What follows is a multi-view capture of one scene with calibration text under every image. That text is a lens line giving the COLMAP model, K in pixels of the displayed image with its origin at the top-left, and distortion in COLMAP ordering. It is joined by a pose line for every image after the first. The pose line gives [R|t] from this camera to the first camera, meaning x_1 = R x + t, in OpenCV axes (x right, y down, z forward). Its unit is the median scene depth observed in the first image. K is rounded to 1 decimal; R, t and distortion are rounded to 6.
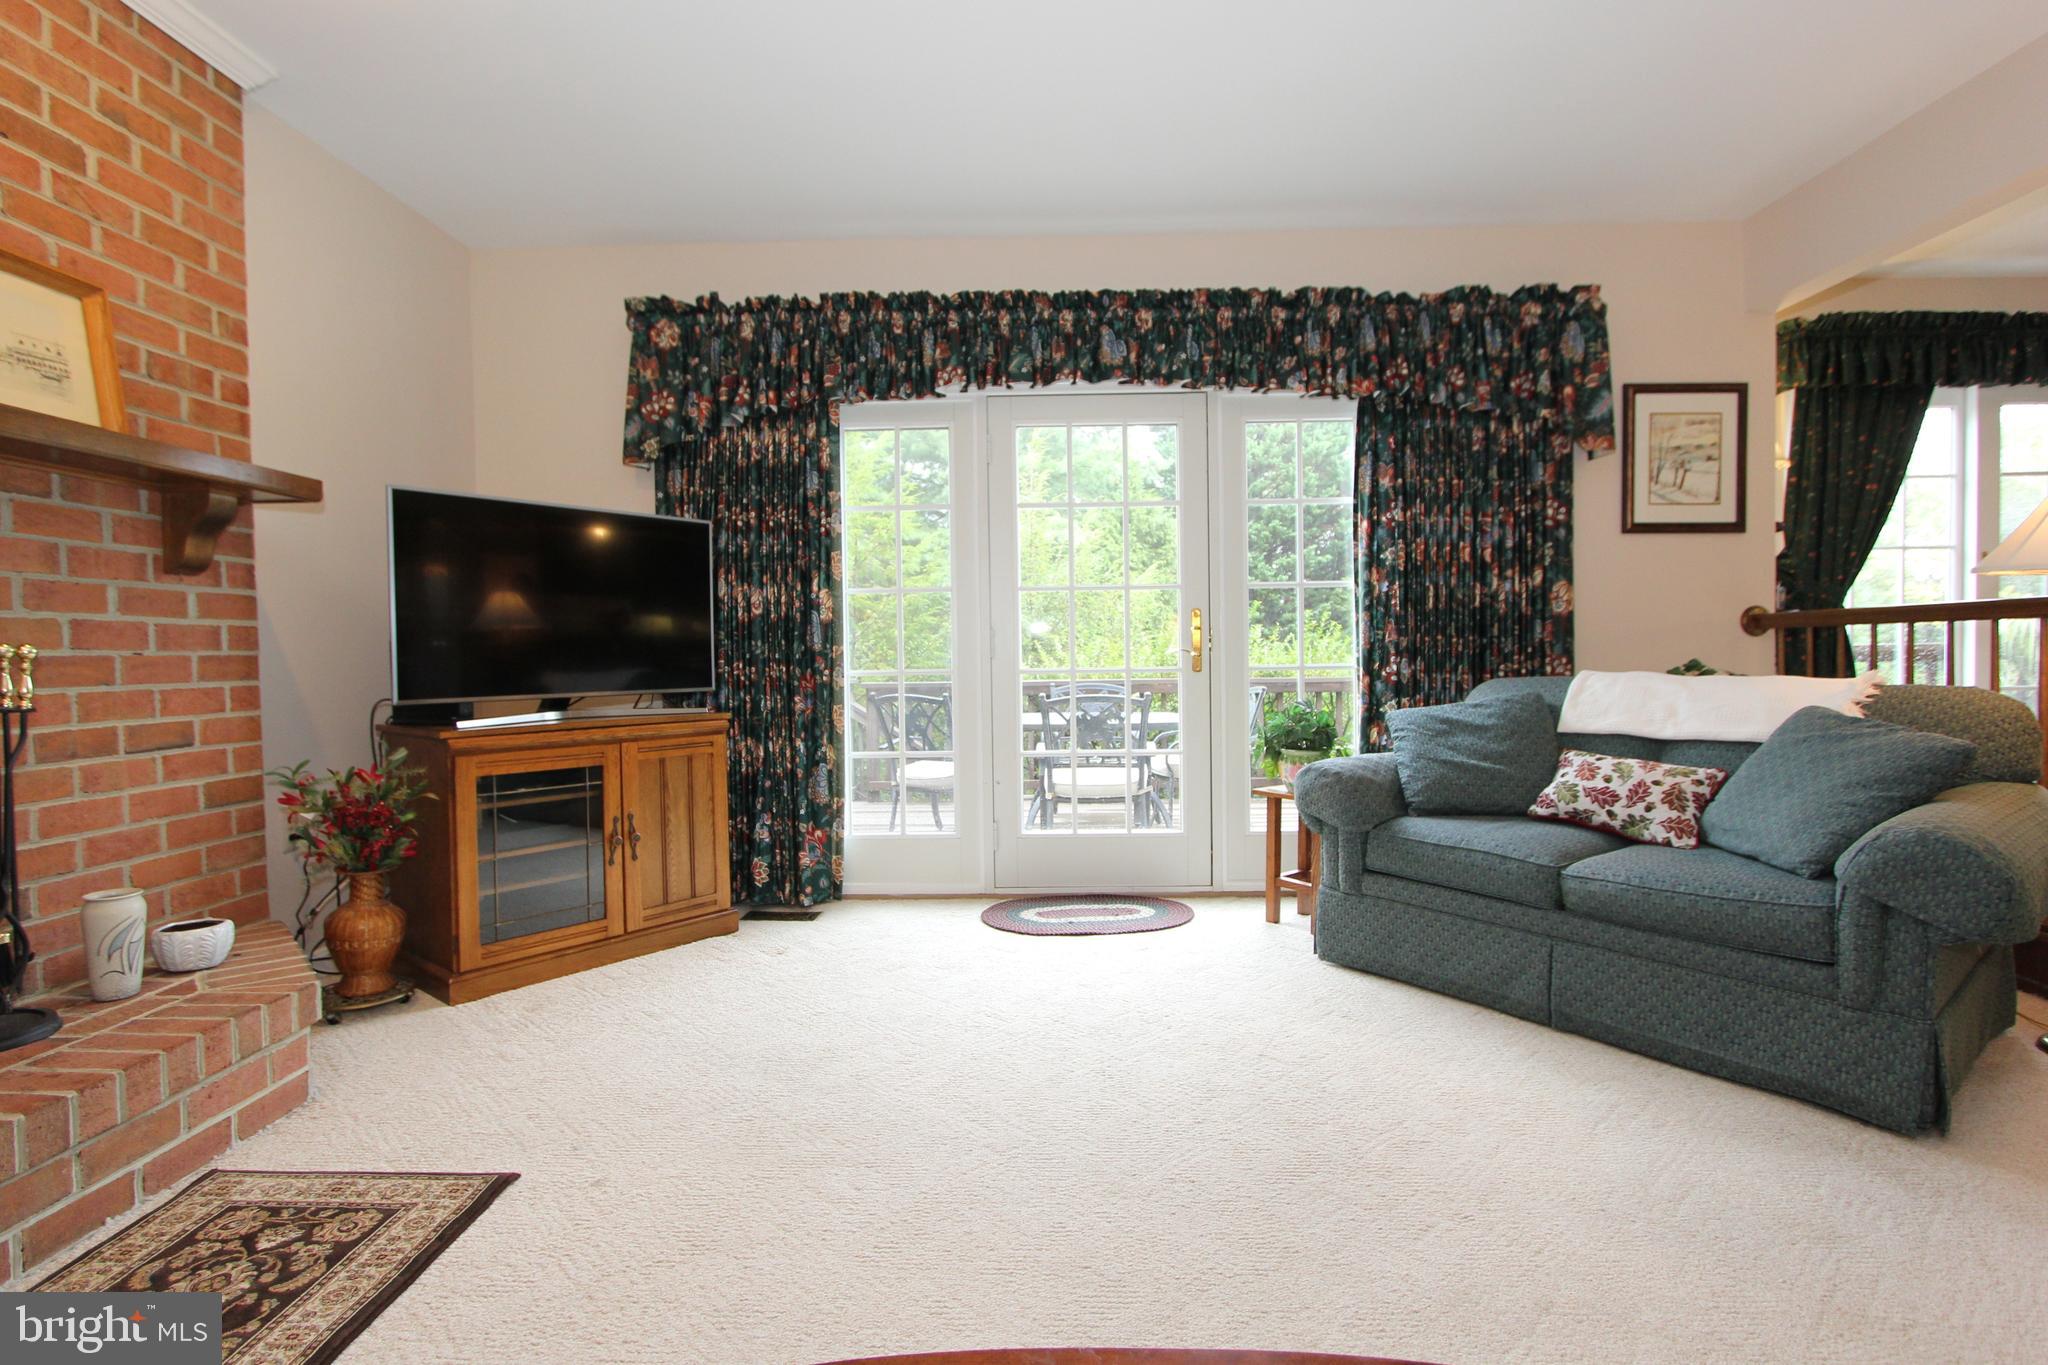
lens RADIAL K [[992.7, 0, 1014.8], [0, 992.7, 682.3], [0, 0, 1]] dist [-0.021056, 0.004743]
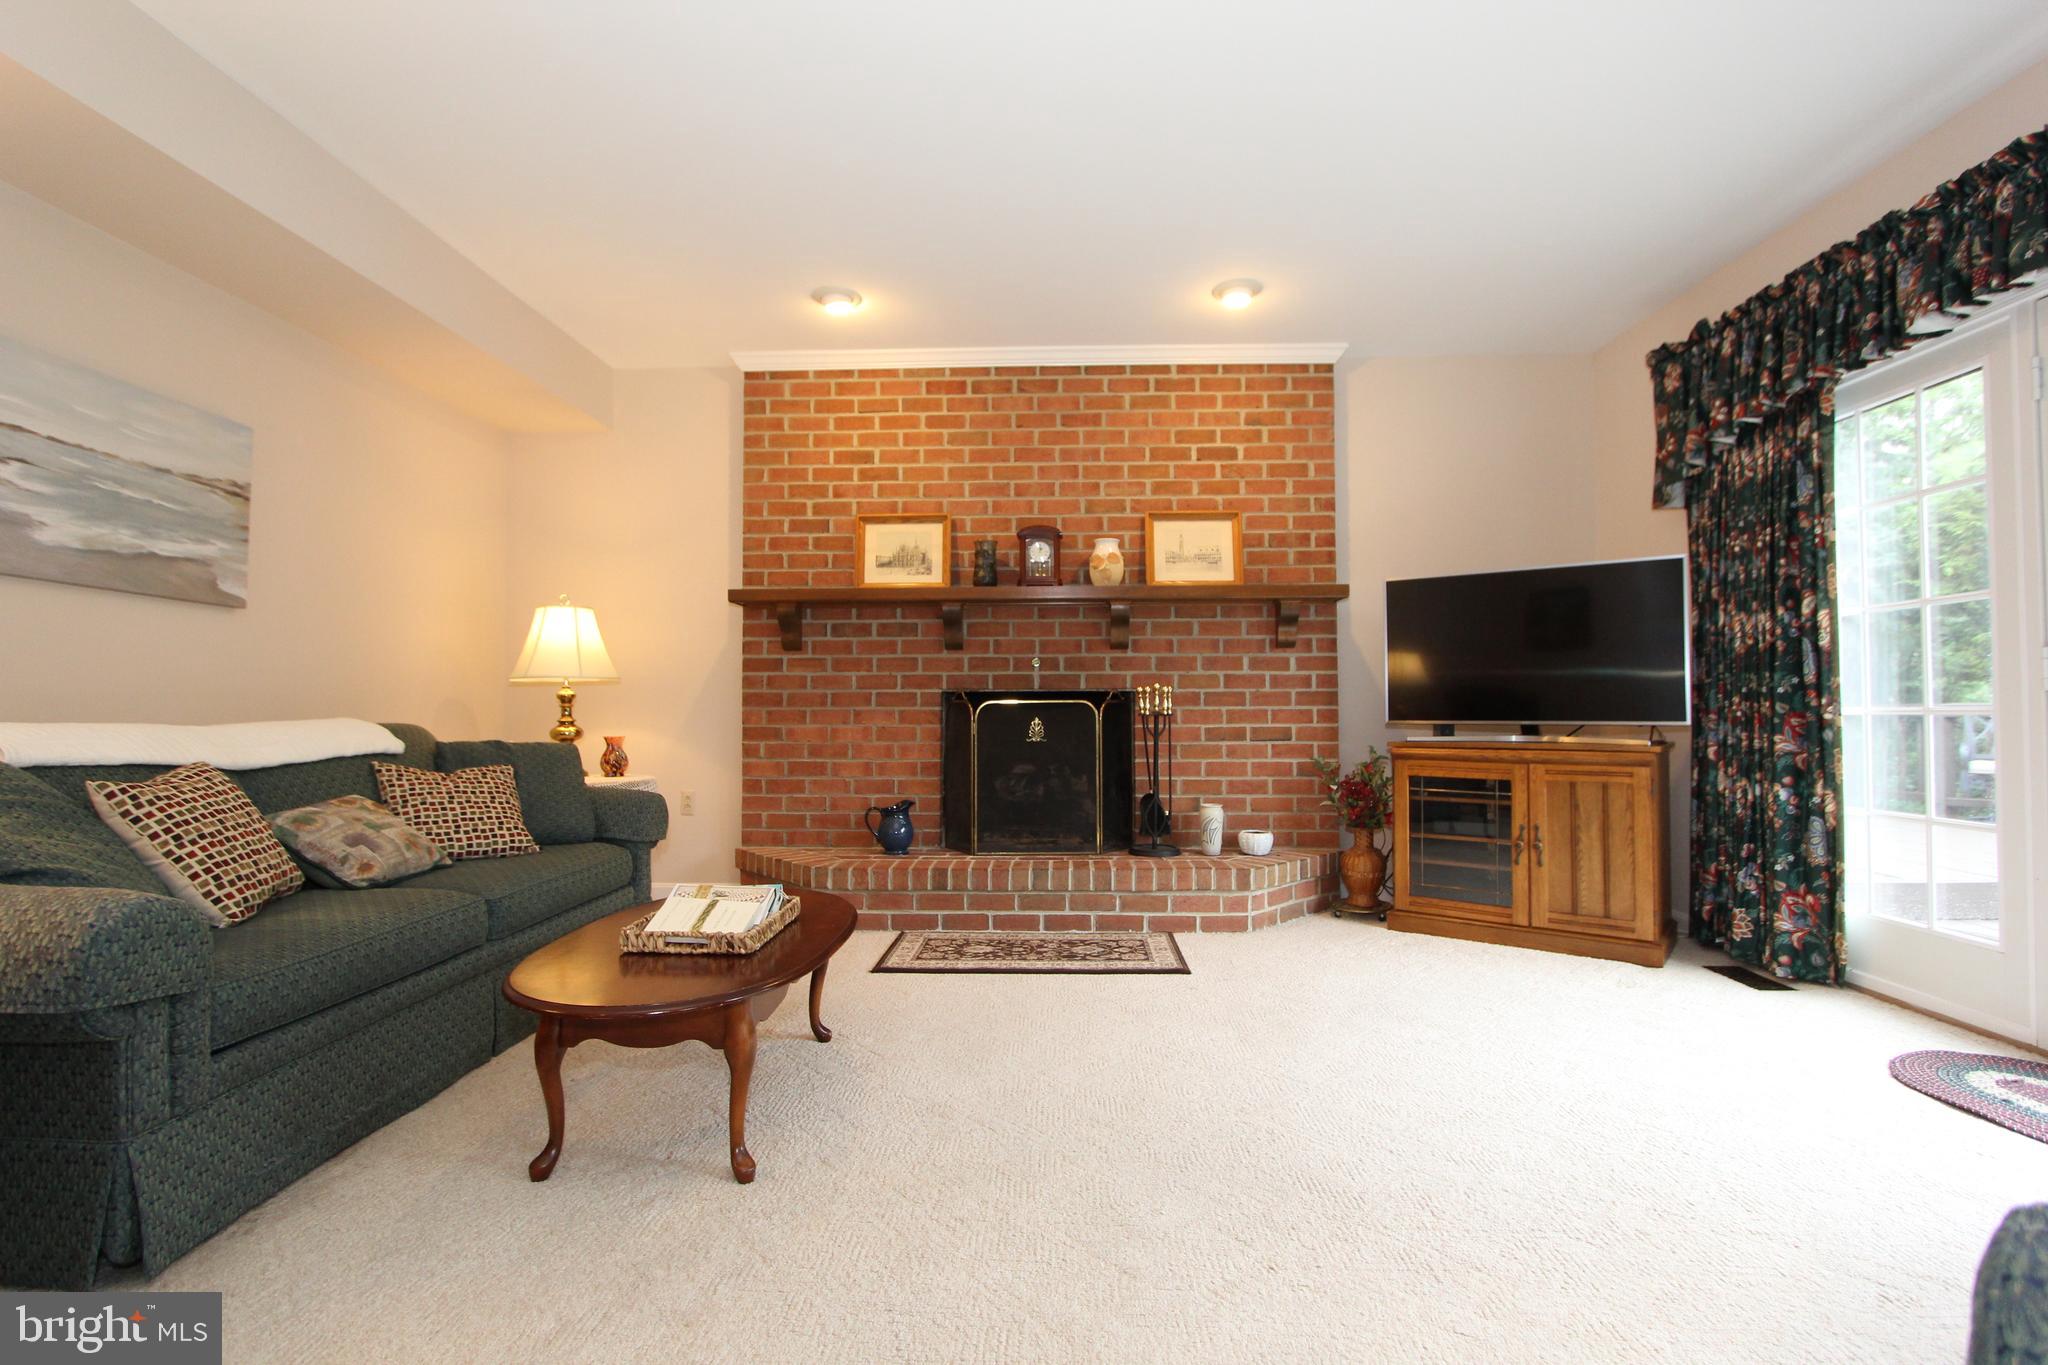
lens RADIAL K [[950.2, 0, 1024.0], [0, 950.2, 685.8], [0, 0, 1]] dist [-0.024165, 0.005237]
pose [[-0.008182, -0.011563, -0.999900, 0.642274], [-0.026476, 0.999585, -0.011342, -0.002795], [0.999616, 0.026380, -0.008484, 0.350081]]
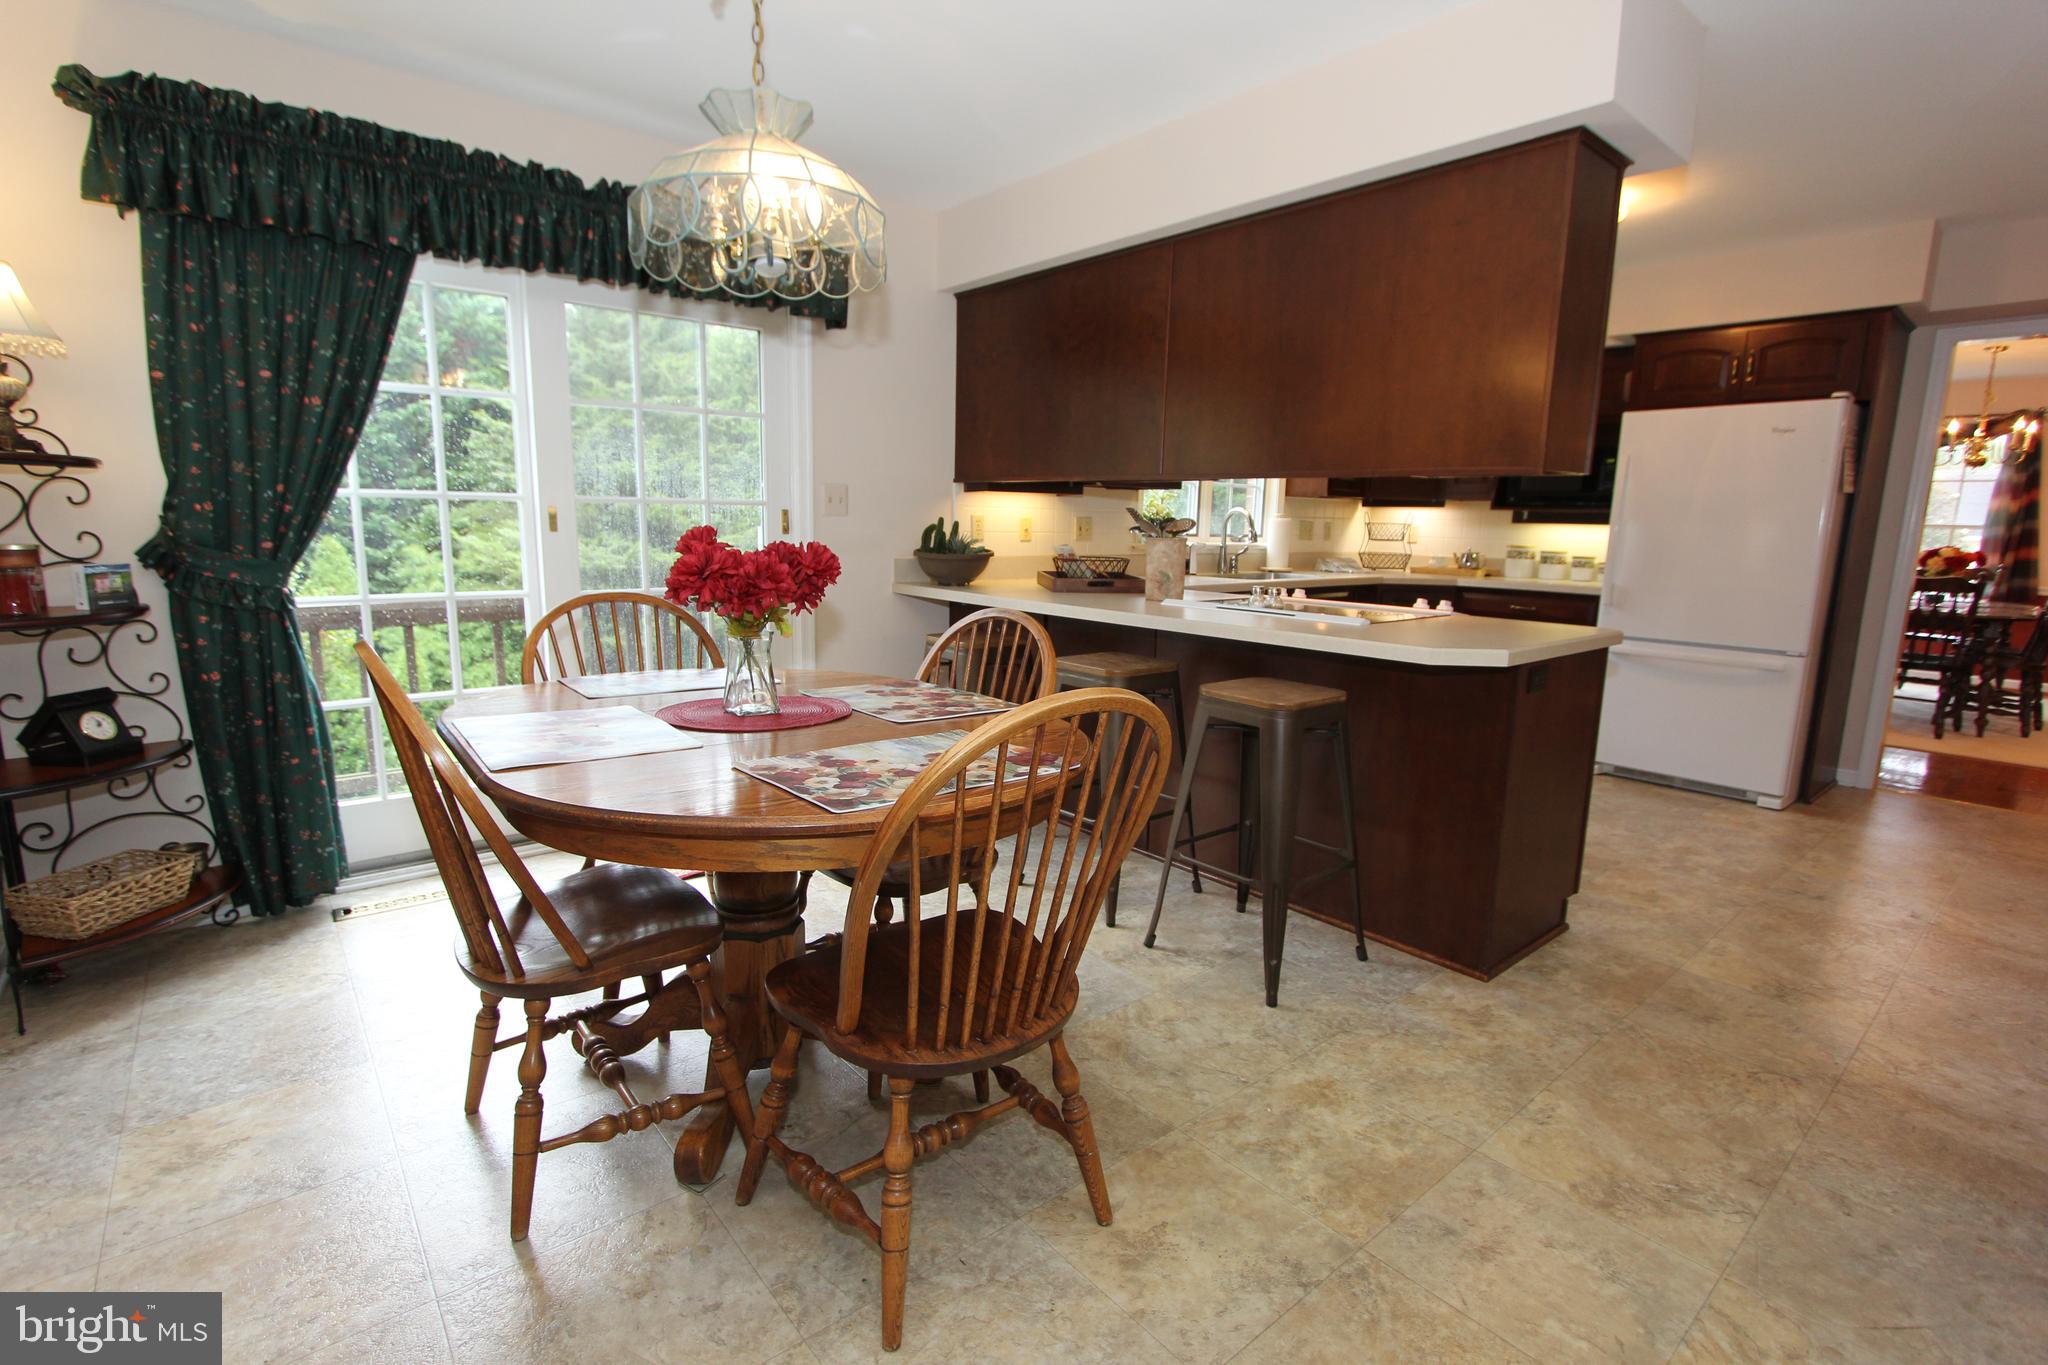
lens RADIAL K [[950.2, 0, 1019.3], [0, 950.2, 679.0], [0, 0, 1]] dist [-0.024165, 0.005237]
pose [[0.747123, -0.082669, 0.659525, 0.939526], [-0.013262, 0.990184, 0.139138, -0.131589], [-0.664554, -0.112700, 0.738693, 0.271171]]
